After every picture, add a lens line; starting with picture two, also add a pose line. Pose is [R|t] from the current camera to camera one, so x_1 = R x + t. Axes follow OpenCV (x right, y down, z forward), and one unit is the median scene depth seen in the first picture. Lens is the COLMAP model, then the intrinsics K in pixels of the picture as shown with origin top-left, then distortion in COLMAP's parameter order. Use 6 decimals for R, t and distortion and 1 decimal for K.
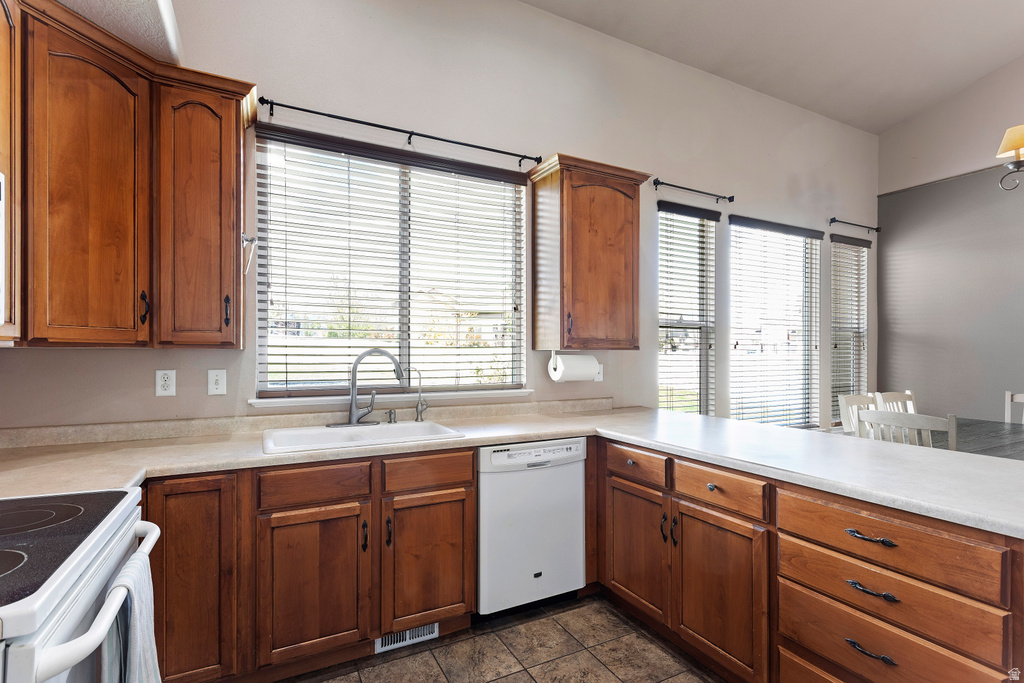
lens RADIAL K [[488.3, 0, 510.2], [0, 488.3, 356.6], [0, 0, 1]] dist [0.000151, 0.000174]
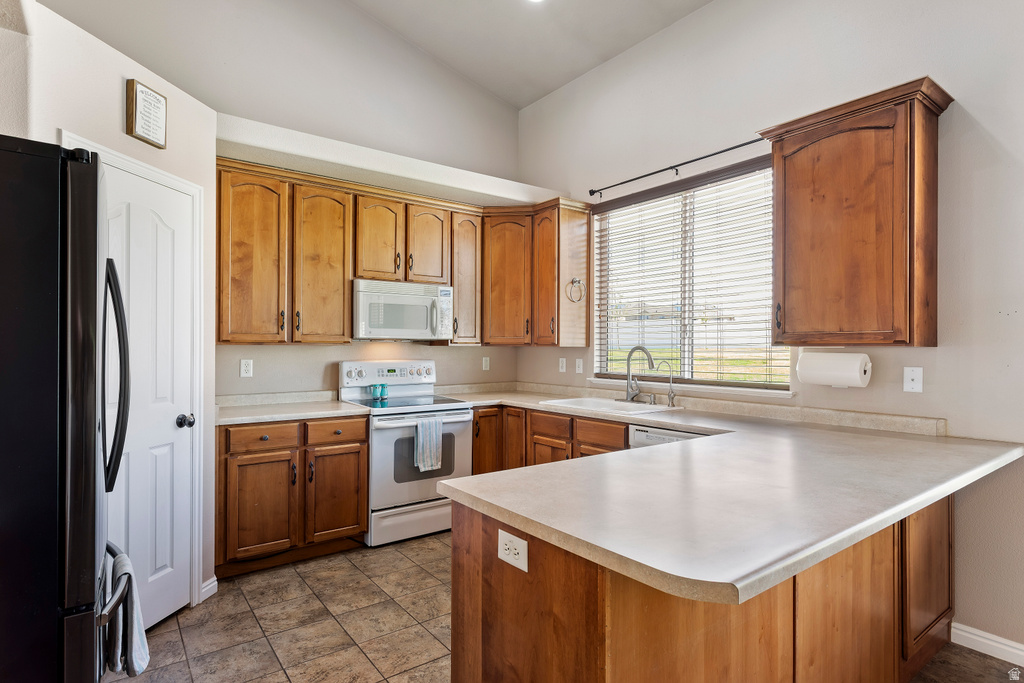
lens RADIAL K [[539.2, 0, 509.6], [0, 539.2, 341.9], [0, 0, 1]] dist [-0.005251, 0.001877]
pose [[0.152479, -0.008087, -0.988274, 1.020300], [-0.010636, 0.999895, -0.009823, -0.008708], [0.988249, 0.012009, 0.152377, 0.394581]]
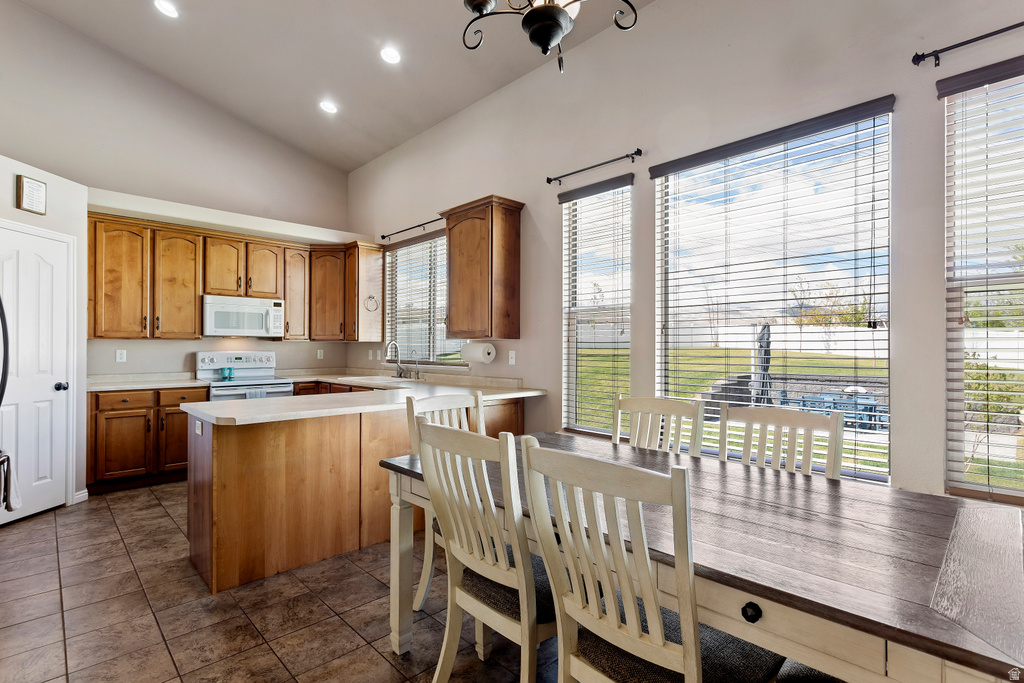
lens RADIAL K [[488.3, 0, 511.1], [0, 488.3, 342.3], [0, 0, 1]] dist [0.000151, 0.000174]
pose [[0.276292, -0.009799, -0.961024, 1.646491], [-0.008978, 0.999878, -0.012776, 0.011418], [0.961032, 0.012158, 0.276170, 0.801673]]
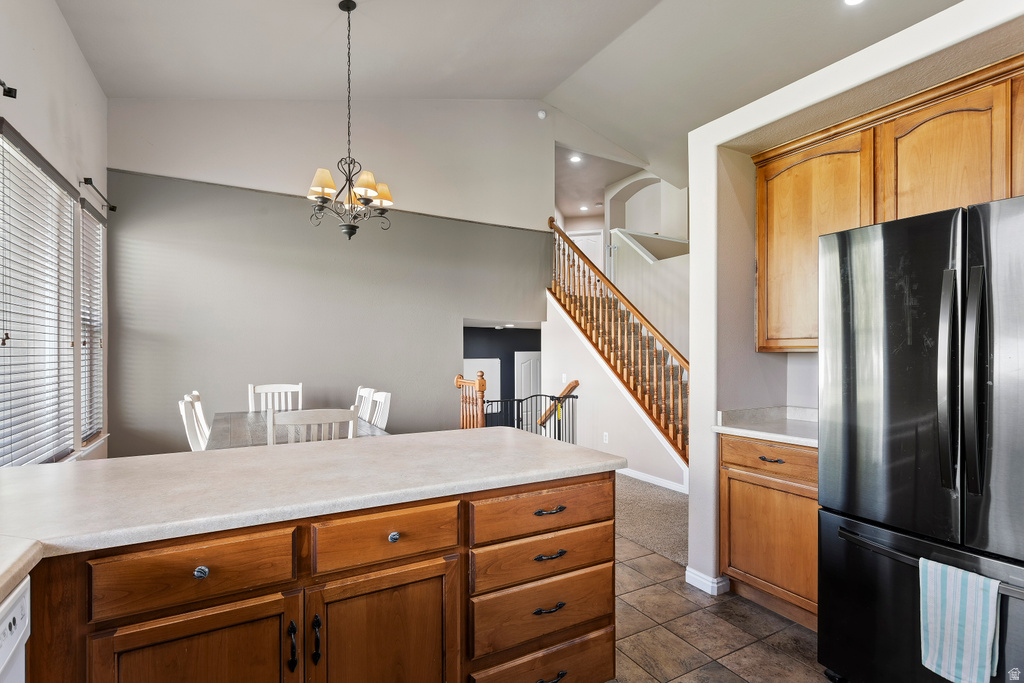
lens RADIAL K [[488.3, 0, 511.8], [0, 488.3, 343.9], [0, 0, 1]] dist [0.000151, 0.000174]
pose [[-0.026959, 0.010736, 0.999579, -0.231669], [0.008637, 0.999908, -0.010506, -0.009924], [-0.999599, 0.008350, -0.027049, 0.589803]]
